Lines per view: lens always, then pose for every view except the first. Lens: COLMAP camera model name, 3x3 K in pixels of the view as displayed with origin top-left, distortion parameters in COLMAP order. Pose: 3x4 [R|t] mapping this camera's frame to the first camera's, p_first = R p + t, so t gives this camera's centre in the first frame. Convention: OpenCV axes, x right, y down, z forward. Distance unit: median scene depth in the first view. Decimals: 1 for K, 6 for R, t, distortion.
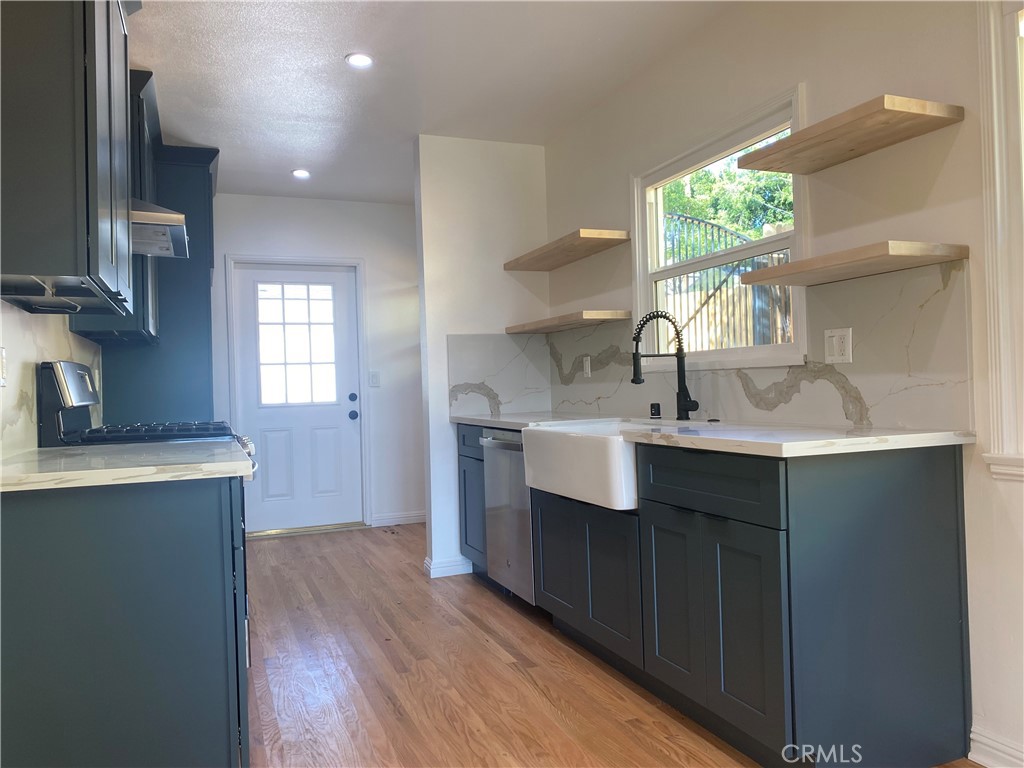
lens RADIAL K [[784.9, 0, 512.0], [0, 784.9, 384.0], [0, 0, 1]] dist [0.074212, -0.007174]
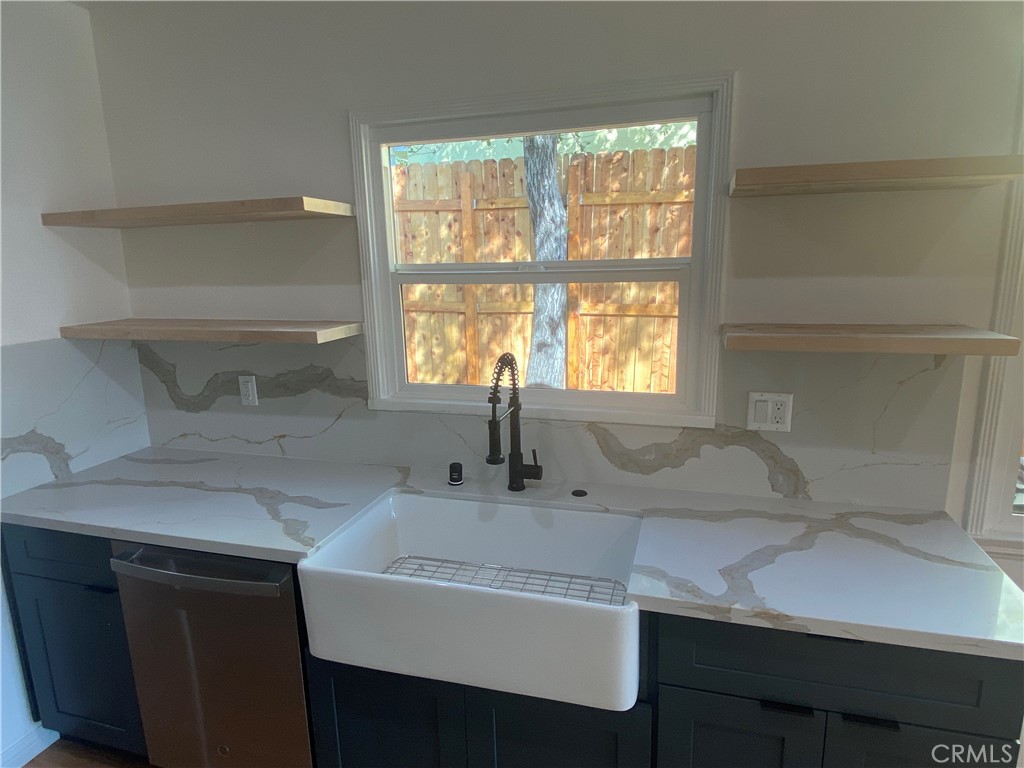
lens RADIAL K [[608.0, 0, 512.0], [0, 608.0, 384.0], [0, 0, 1]] dist [0.078688, -0.072595]
pose [[0.623981, -0.133167, 0.770009, -0.198062], [0.000902, 0.985495, 0.169703, -0.135253], [-0.781439, -0.105196, 0.615050, 0.567345]]
